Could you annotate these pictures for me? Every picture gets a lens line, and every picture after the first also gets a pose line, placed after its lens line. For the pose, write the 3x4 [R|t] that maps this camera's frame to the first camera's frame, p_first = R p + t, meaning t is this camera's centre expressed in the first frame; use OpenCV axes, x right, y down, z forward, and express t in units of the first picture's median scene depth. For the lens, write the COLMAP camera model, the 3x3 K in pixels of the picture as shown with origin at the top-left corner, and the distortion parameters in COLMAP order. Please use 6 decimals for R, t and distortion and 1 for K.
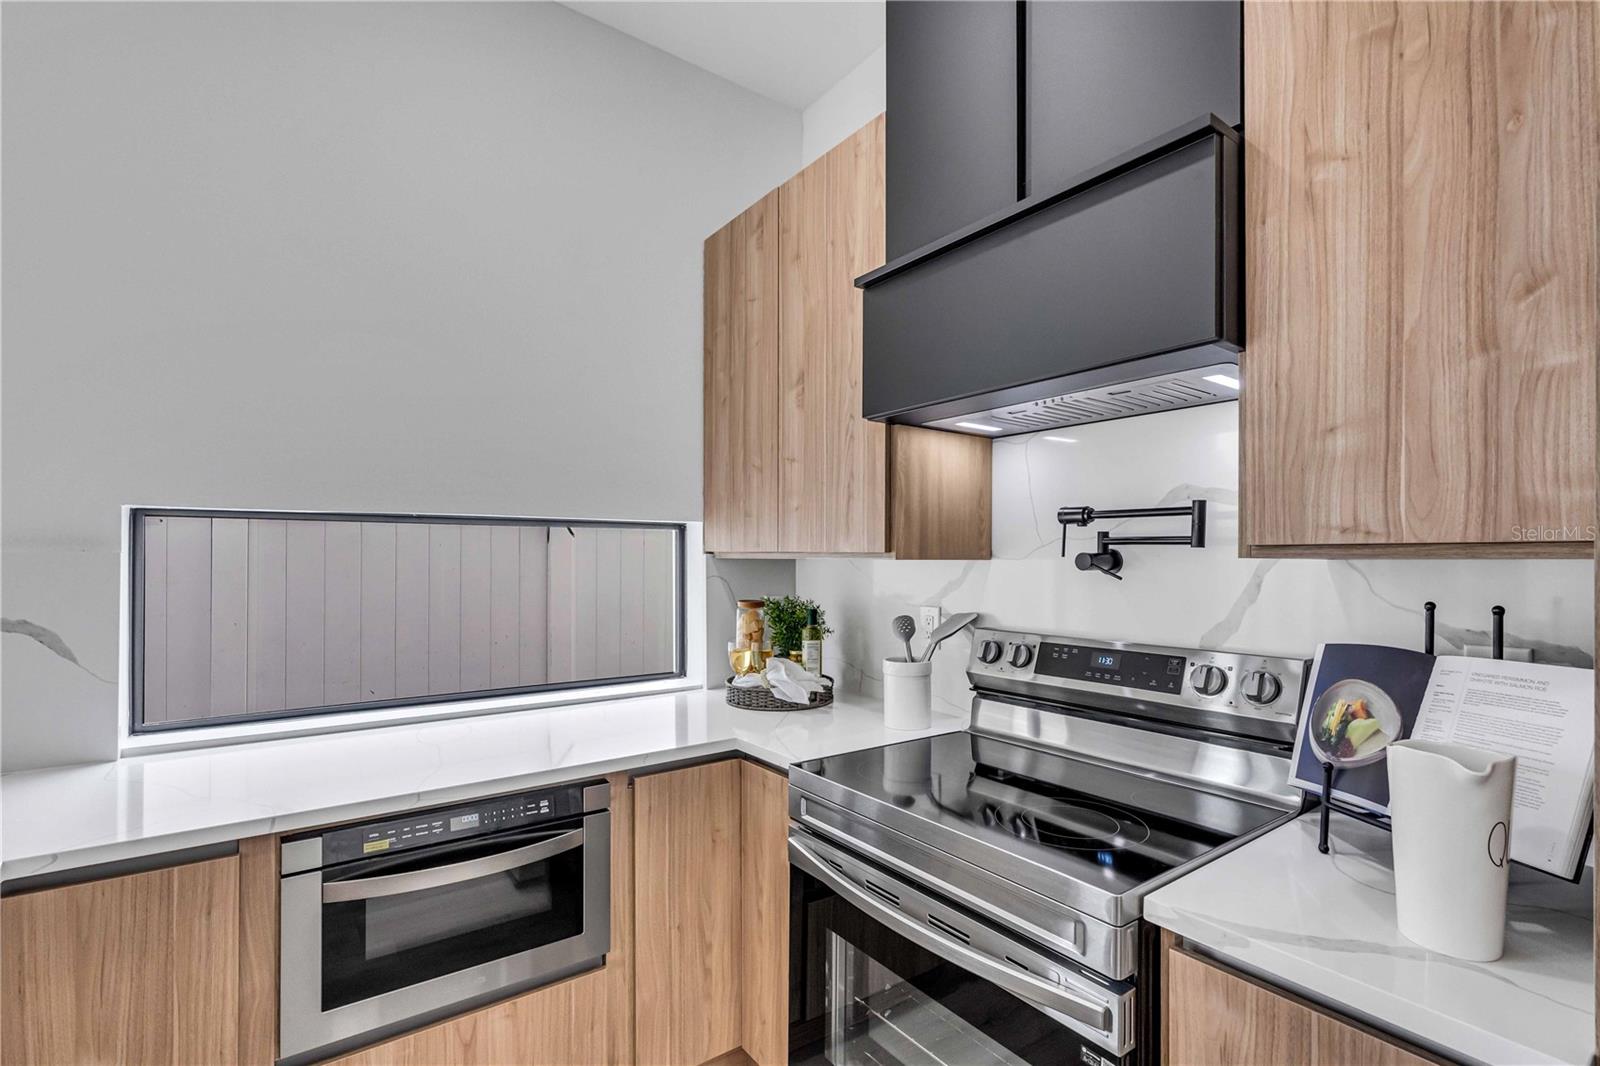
lens RADIAL K [[728.1, 0, 796.5], [0, 728.1, 555.9], [0, 0, 1]] dist [-0.005578, -0.000401]
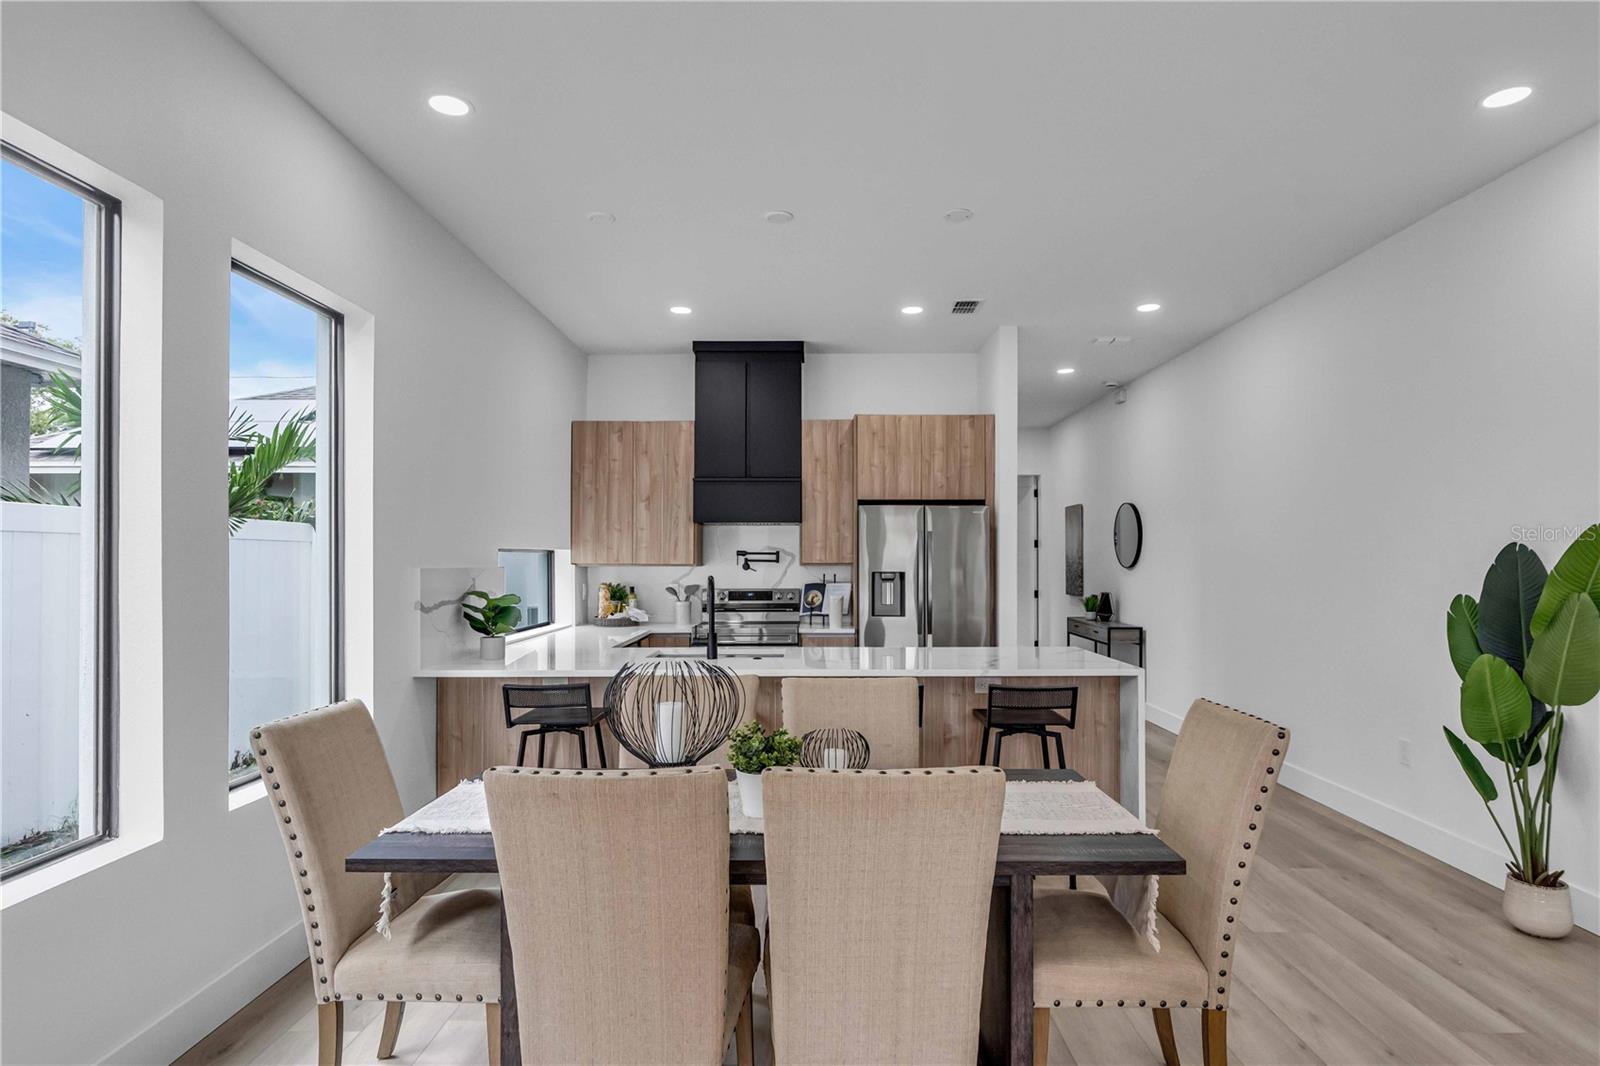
lens RADIAL K [[862.6, 0, 795.0], [0, 862.6, 543.8], [0, 0, 1]] dist [-0.000769, -0.001002]
pose [[0.602061, 0.011743, 0.798364, -3.223035], [0.000732, 0.999883, -0.015259, -0.044401], [-0.798450, 0.009772, 0.601982, -1.963748]]
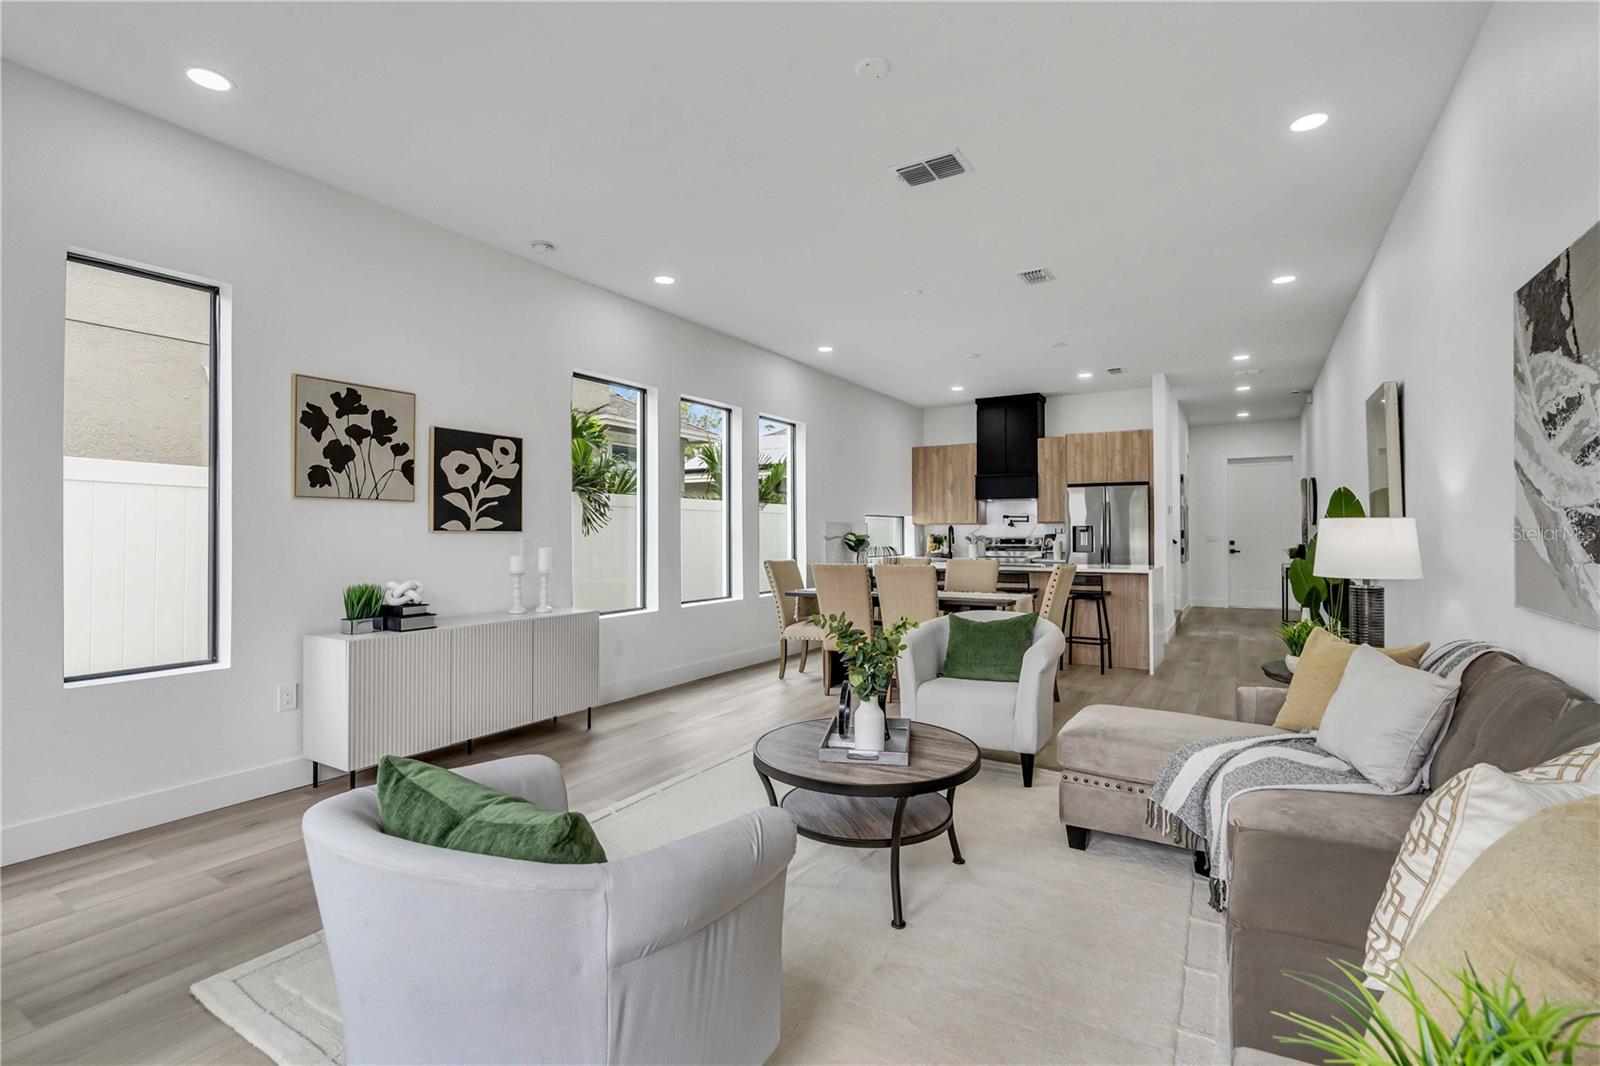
lens RADIAL K [[728.1, 0, 804.5], [0, 728.1, 524.4], [0, 0, 1]] dist [-0.005578, -0.000401]
pose [[0.918975, 0.002492, 0.394309, -4.143192], [0.002450, 0.999925, -0.012030, 0.086343], [-0.394309, 0.012022, 0.918899, -4.534207]]
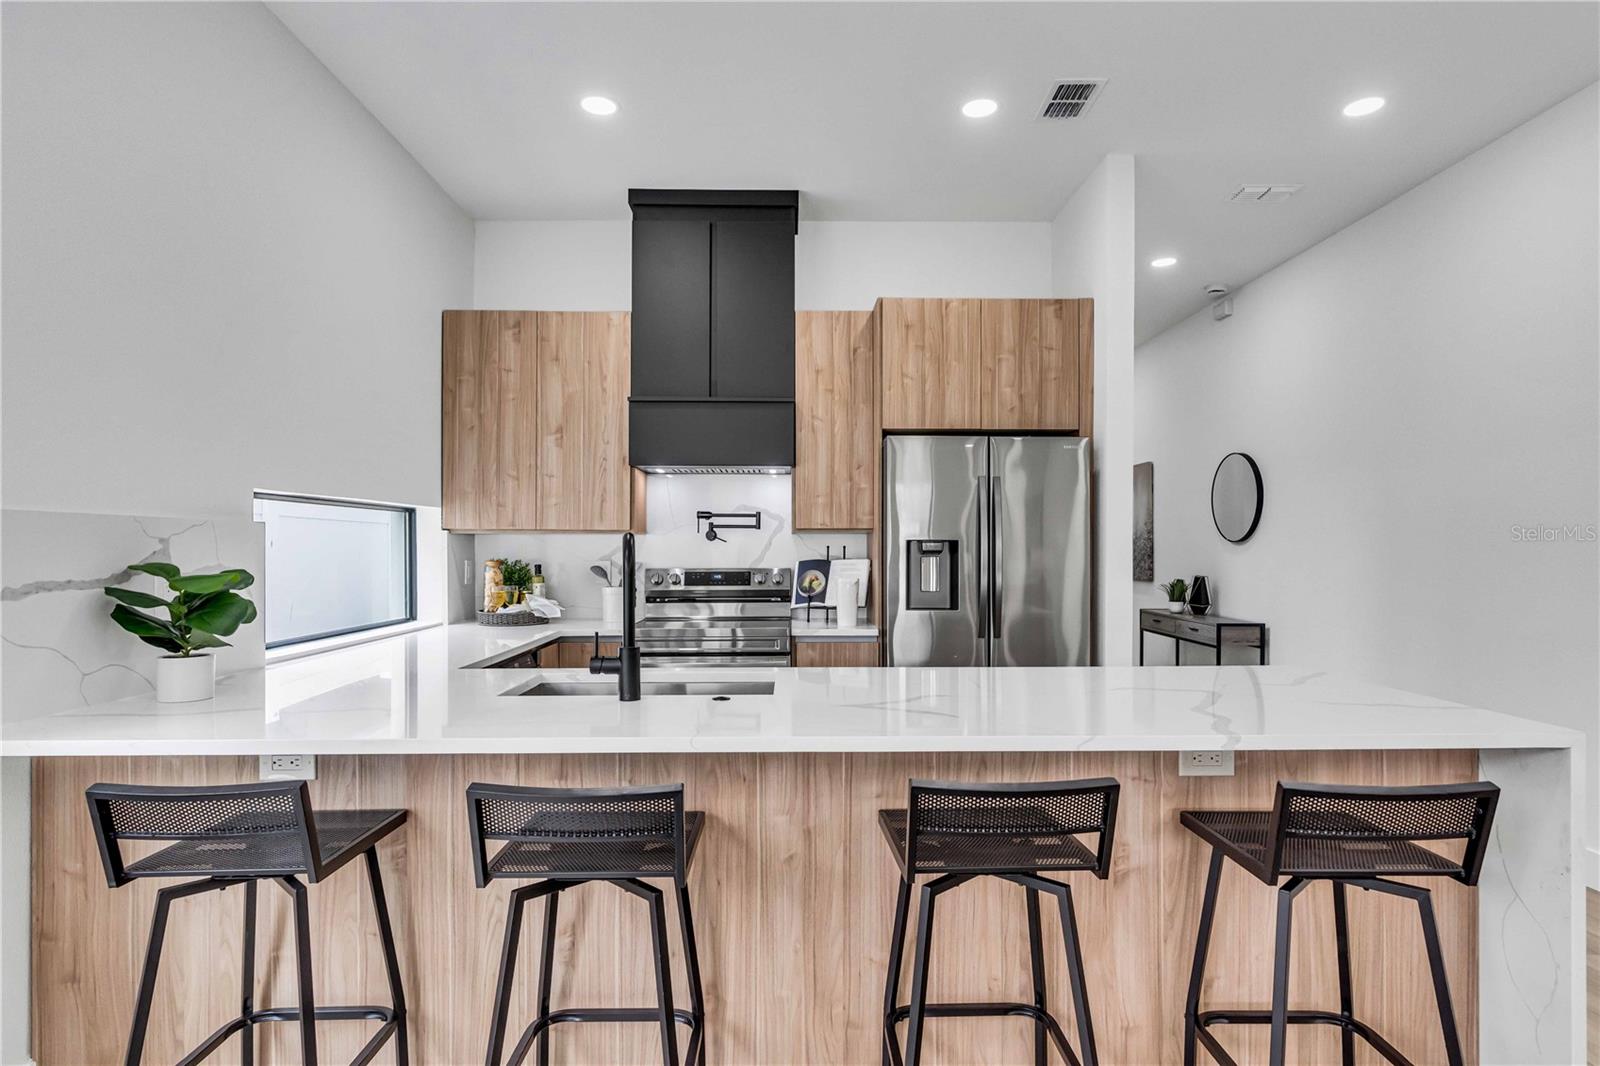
lens RADIAL K [[862.6, 0, 793.6], [0, 862.6, 543.4], [0, 0, 1]] dist [-0.000769, -0.001002]
pose [[0.582244, 0.002166, 0.813011, -1.980880], [-0.000298, 0.999997, -0.002451, 0.048175], [-0.813014, 0.001185, 0.582243, -0.971993]]
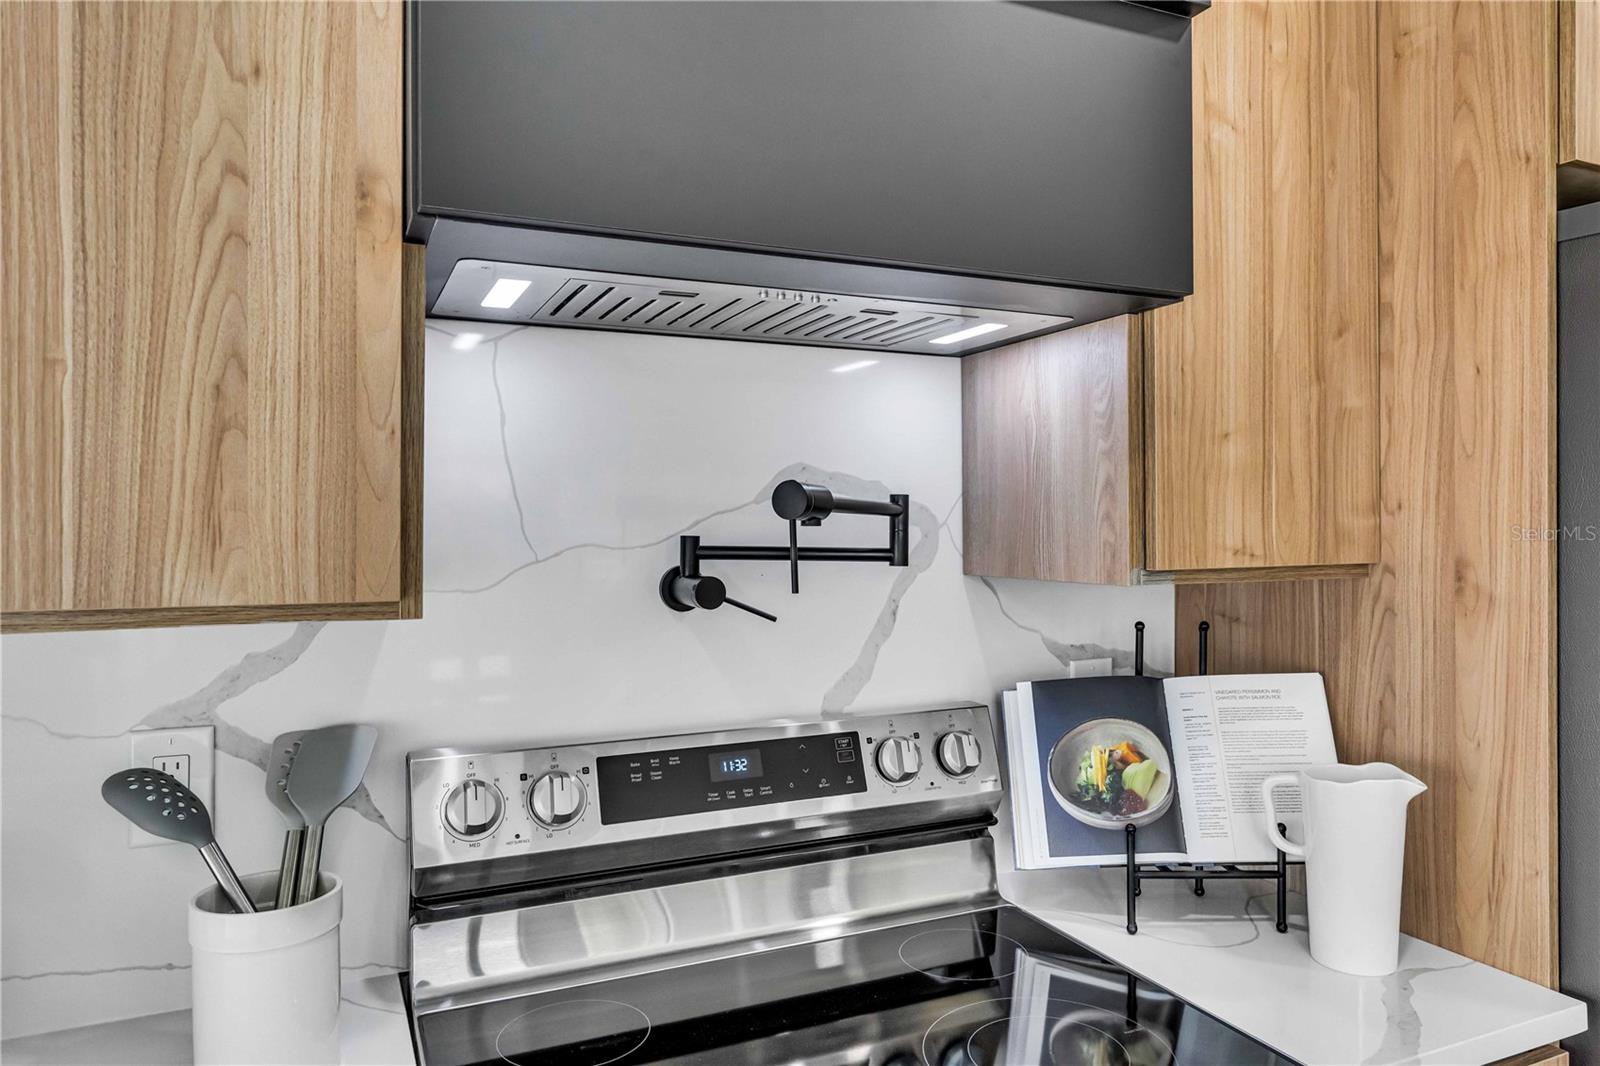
lens RADIAL K [[1057.5, 0, 805.9], [0, 1057.5, 518.2], [0, 0, 1]] dist [0.005062, -0.000073]
pose [[0.192968, -0.001373, 0.981204, -0.429306], [0.003891, 0.999992, 0.000634, -0.056677], [-0.981197, 0.003695, 0.192972, 0.901013]]
